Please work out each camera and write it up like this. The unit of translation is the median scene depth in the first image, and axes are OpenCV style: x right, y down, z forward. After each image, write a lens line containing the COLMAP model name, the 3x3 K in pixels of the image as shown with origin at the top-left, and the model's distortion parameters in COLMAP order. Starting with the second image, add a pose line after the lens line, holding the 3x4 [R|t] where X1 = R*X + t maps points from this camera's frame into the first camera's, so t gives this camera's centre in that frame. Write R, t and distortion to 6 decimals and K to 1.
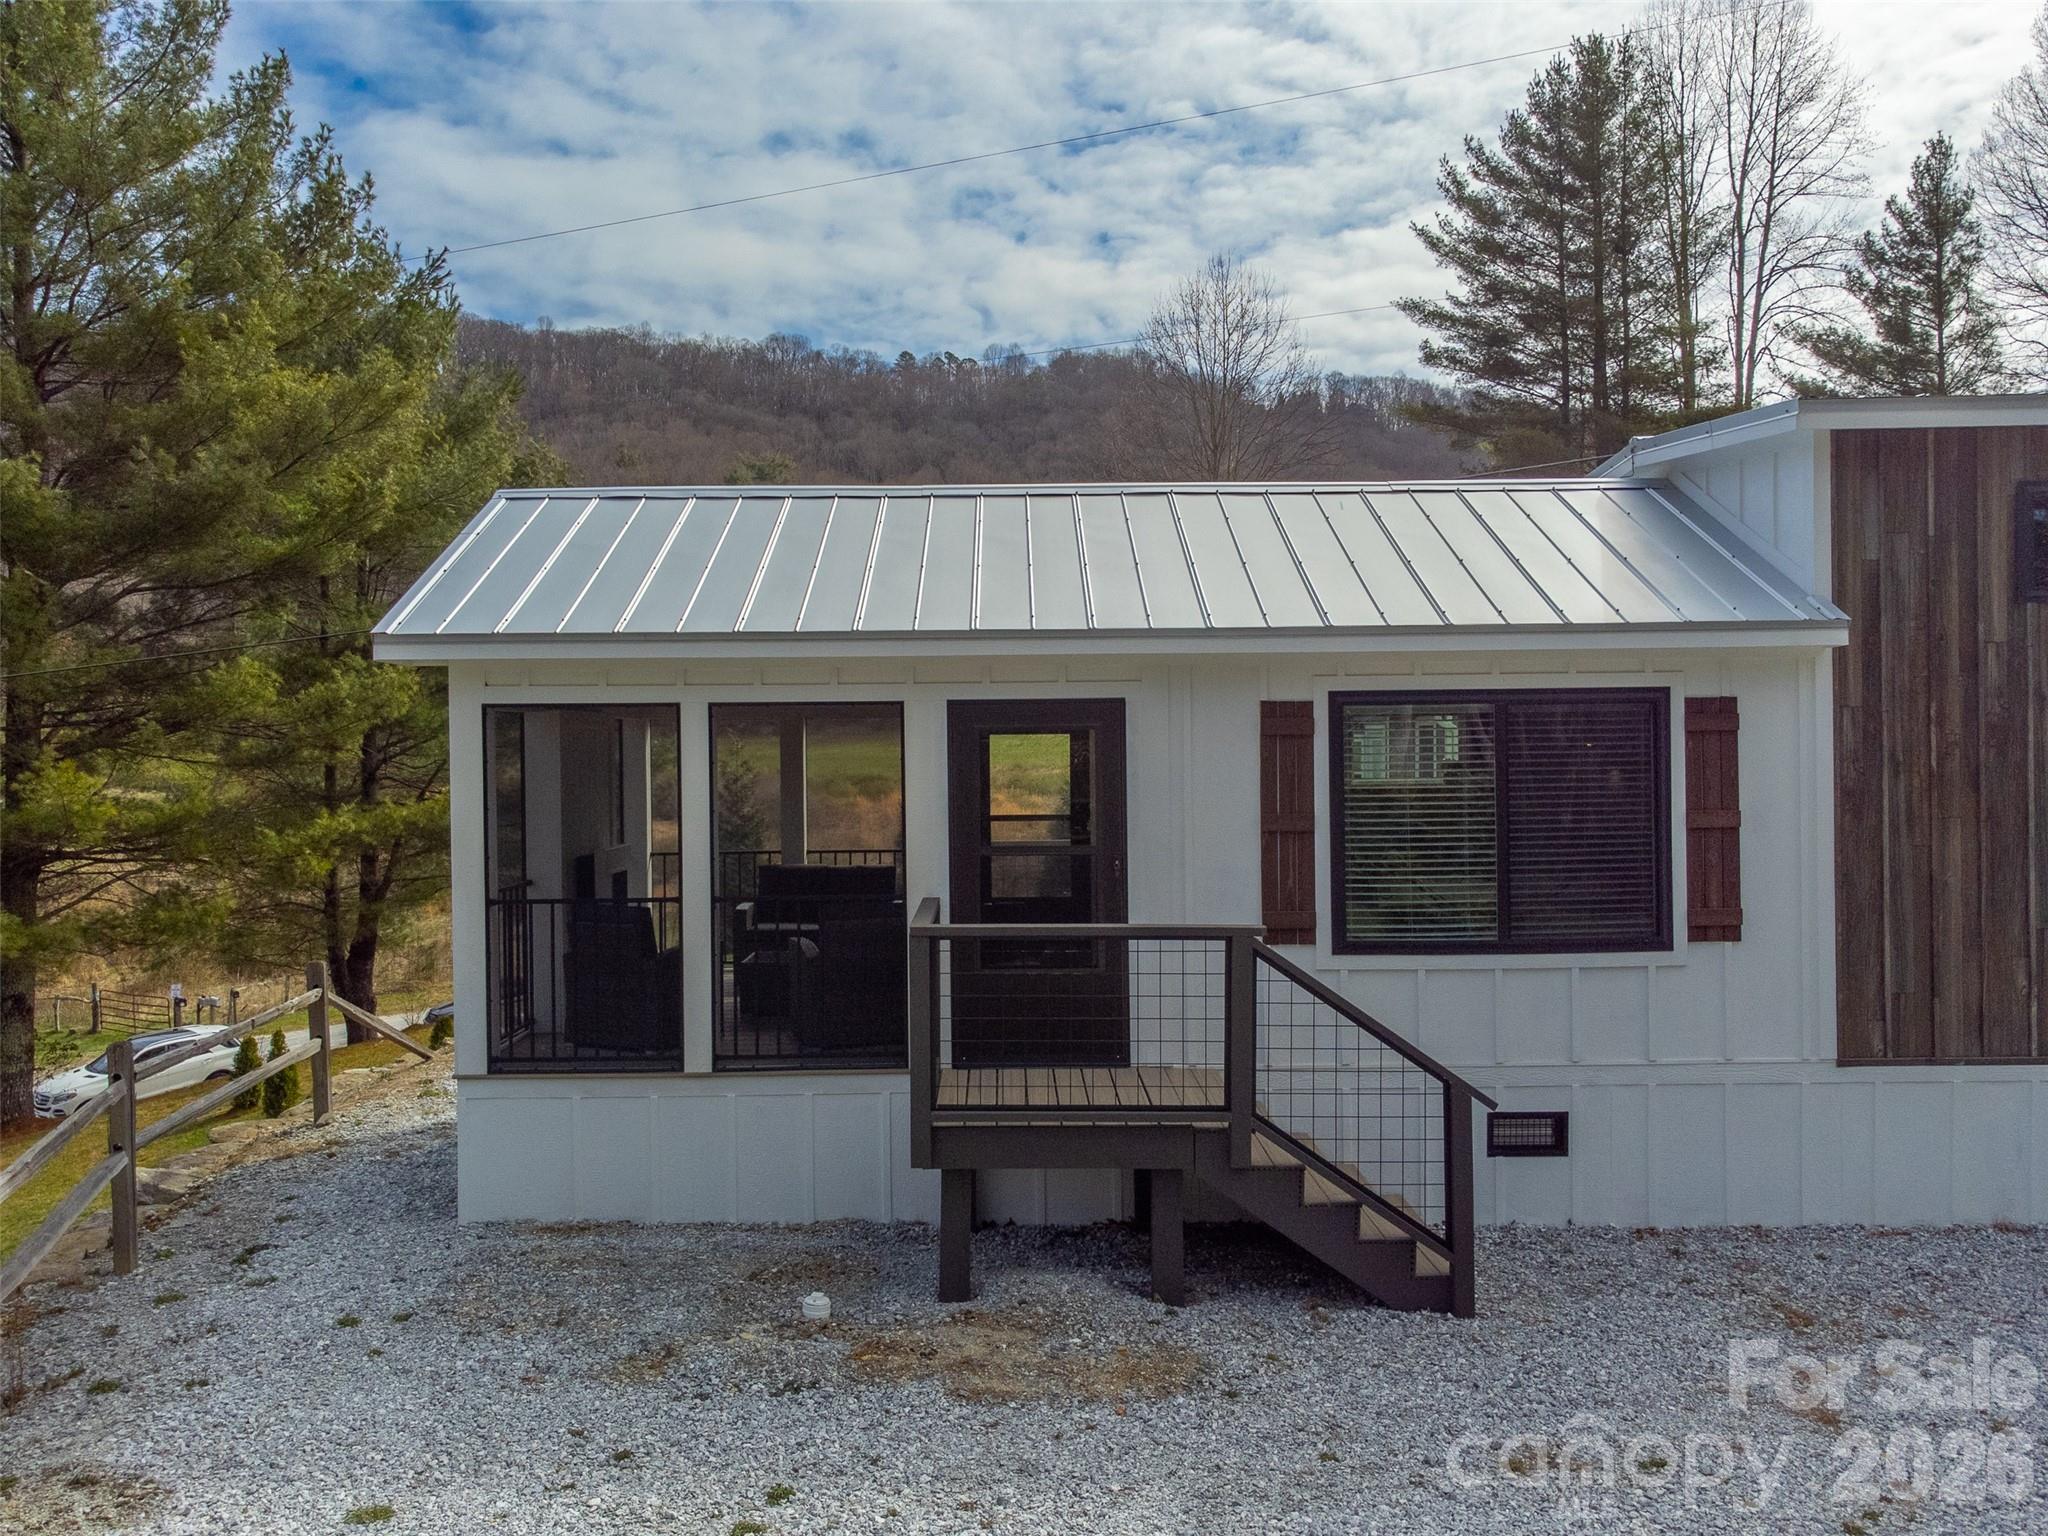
lens RADIAL K [[1521.7, 0, 1012.7], [0, 1521.7, 743.3], [0, 0, 1]] dist [0.027835, 0.004584]
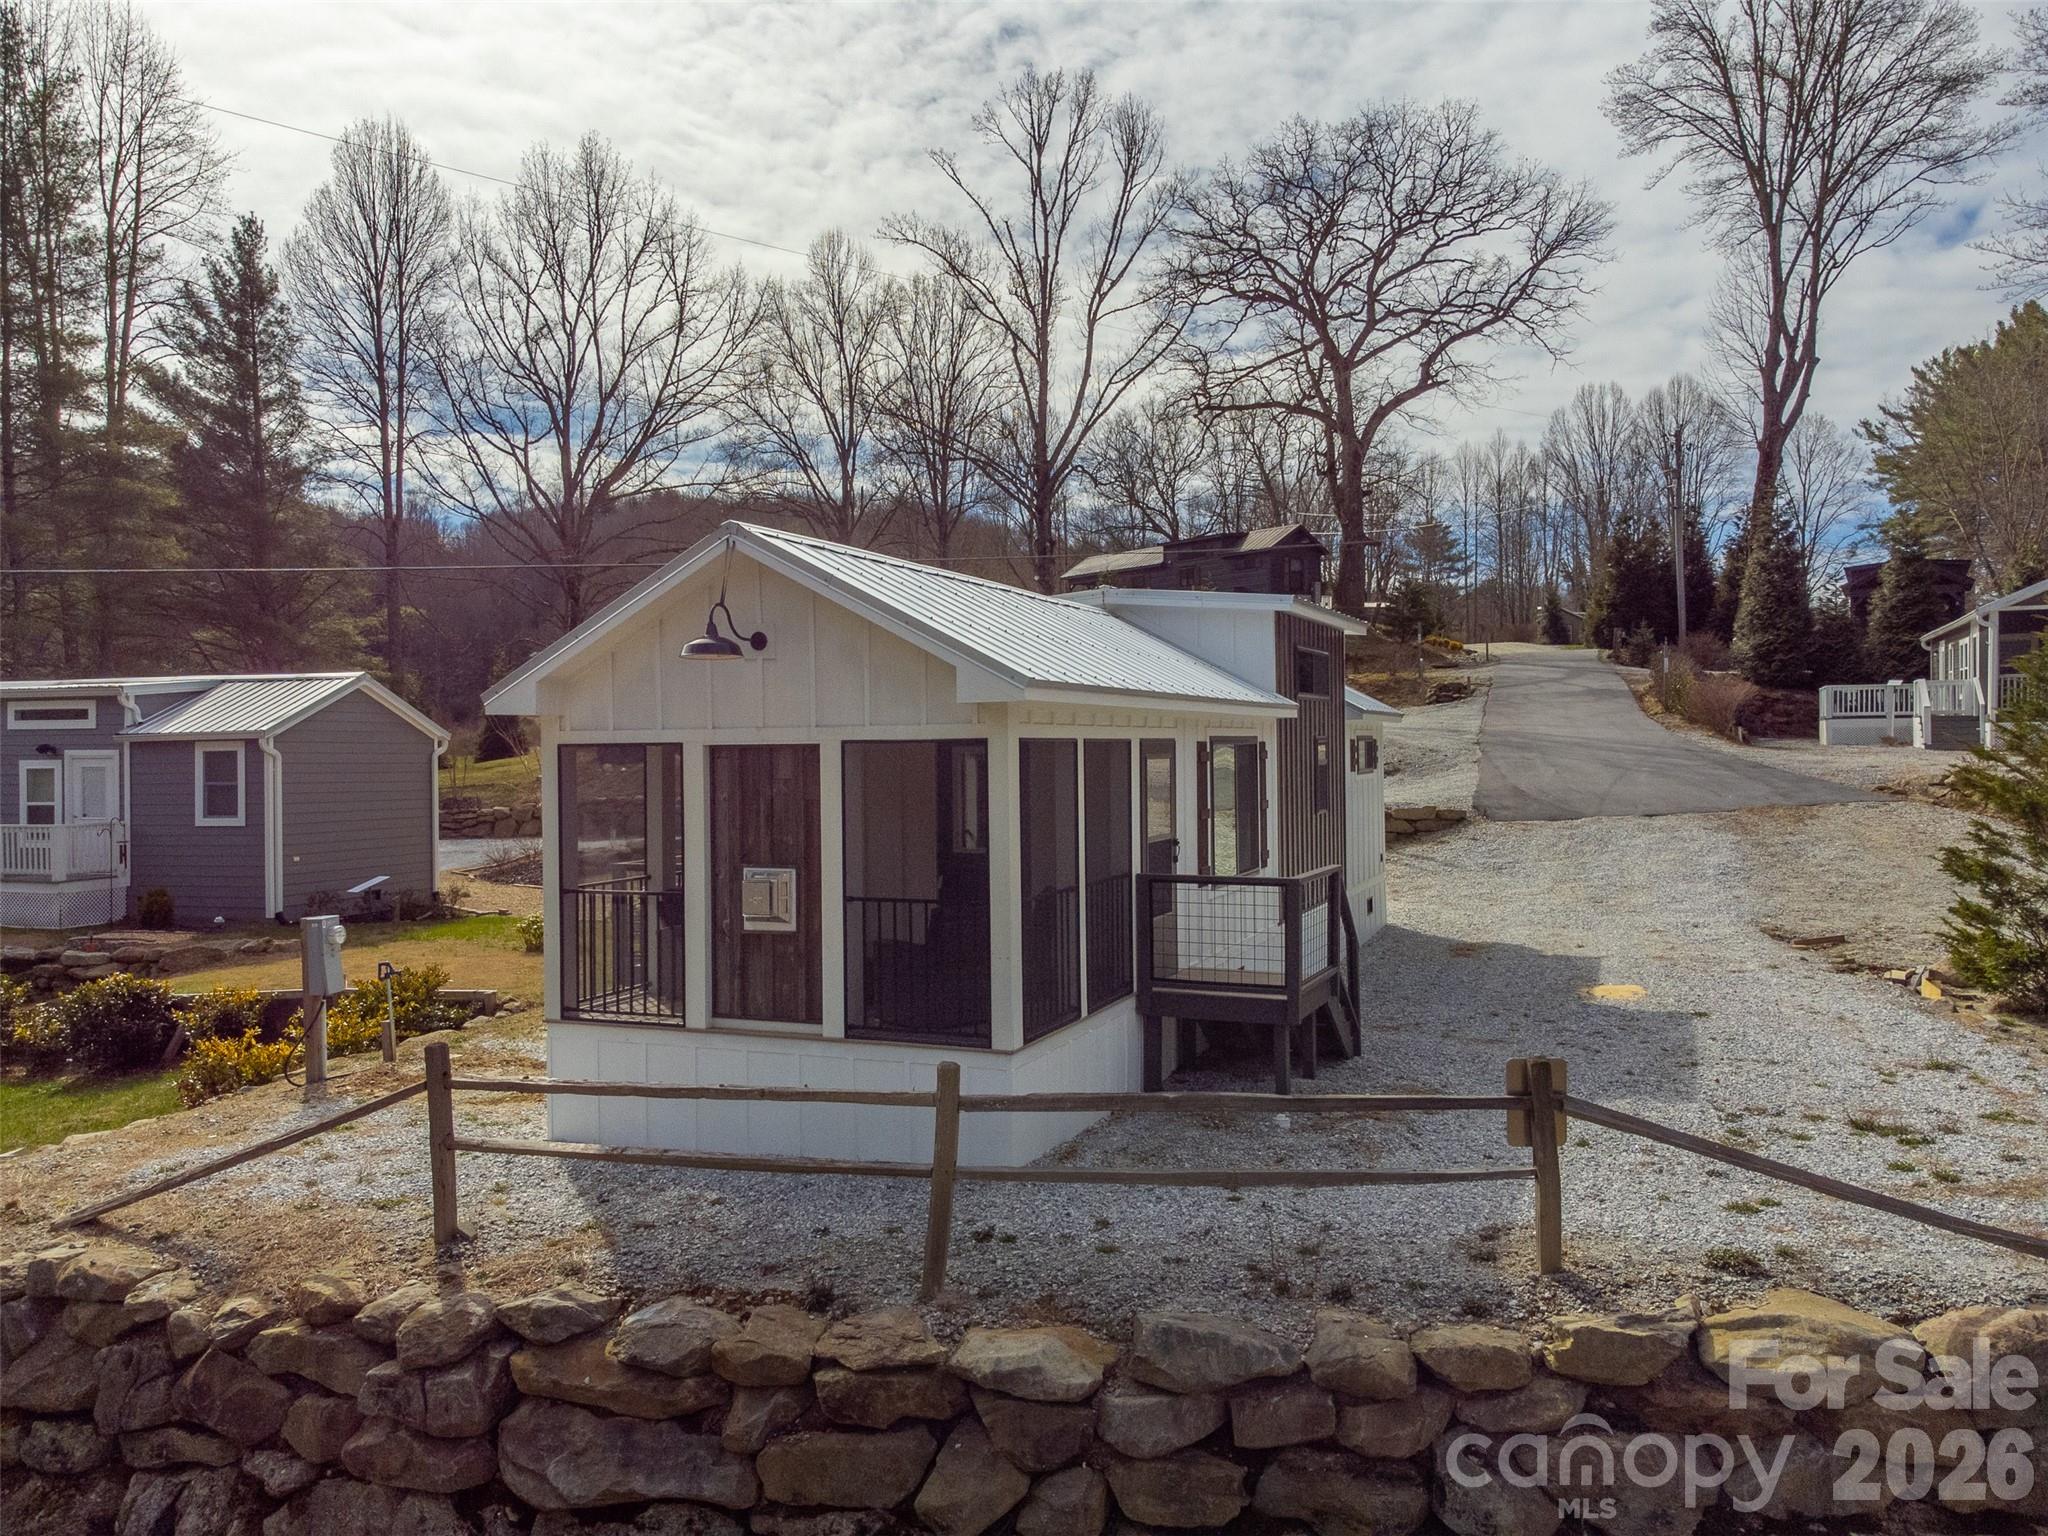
lens RADIAL K [[1537.9, 0, 1016.4], [0, 1537.9, 742.9], [0, 0, 1]] dist [0.013567, 0.020773]
pose [[0.389915, 0.009740, 0.920799, -1.434821], [0.005350, 0.999903, -0.012843, -0.006125], [-0.920835, 0.009934, 0.389825, 0.520073]]
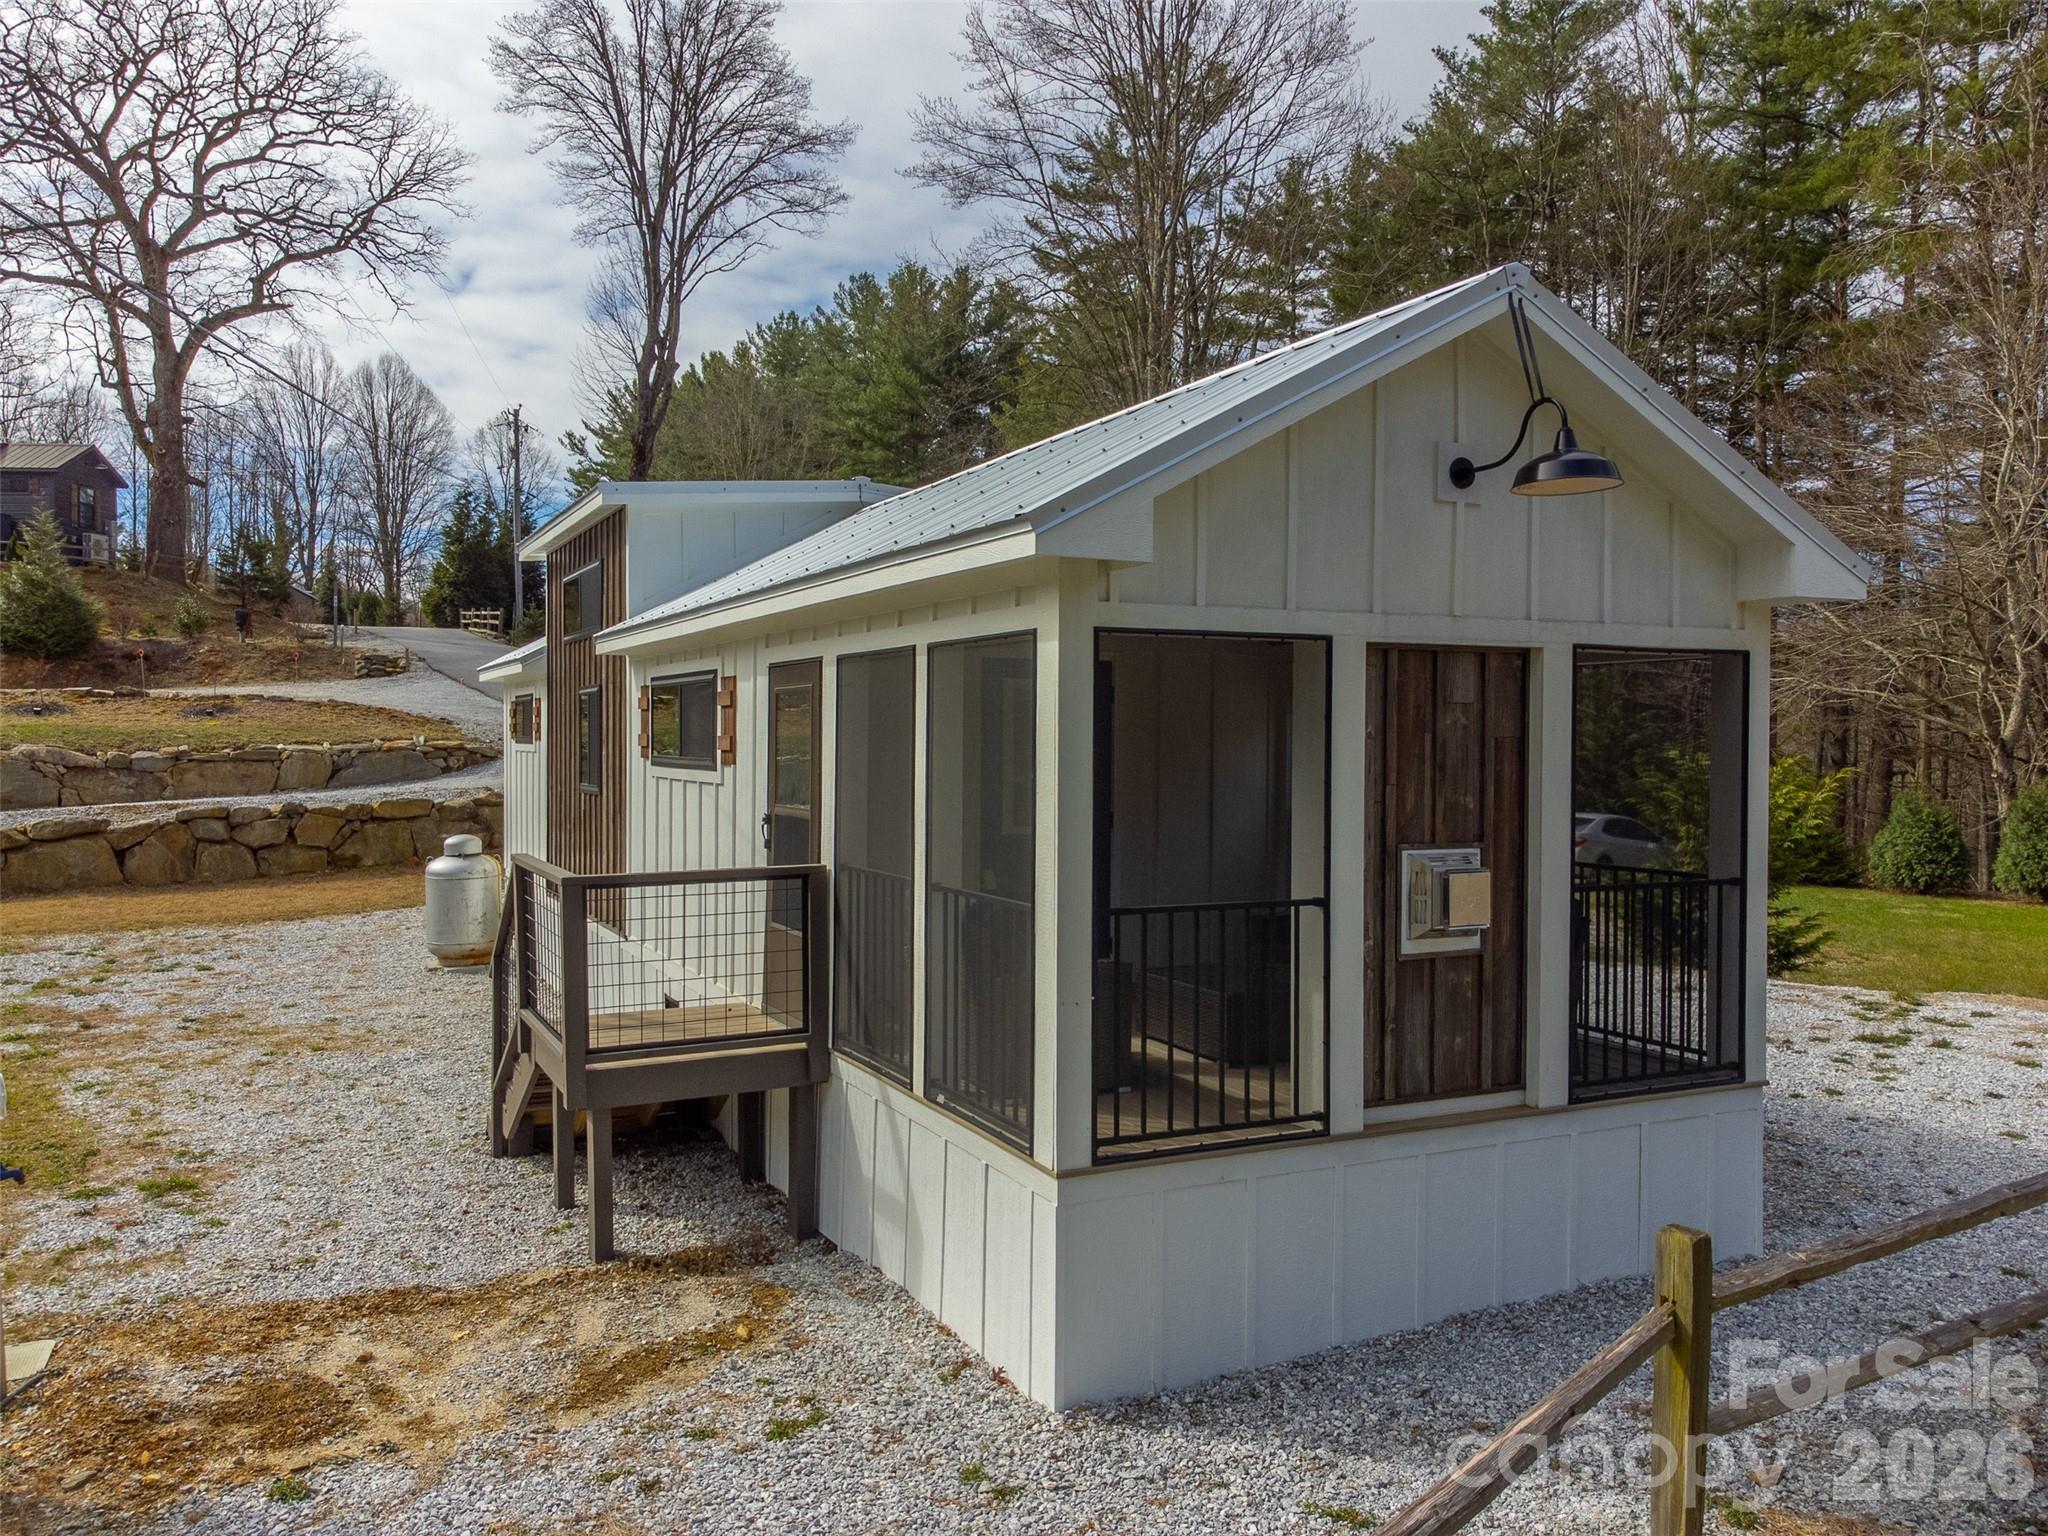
lens RADIAL K [[1573.9, 0, 1024.7], [0, 1573.9, 746.7], [0, 0, 1]] dist [-0.002833, 0.054543]
pose [[-0.432922, 0.003902, 0.901423, -0.969670], [-0.000462, 0.999990, -0.004550, 0.031831], [-0.901431, -0.002386, -0.432916, 1.727908]]
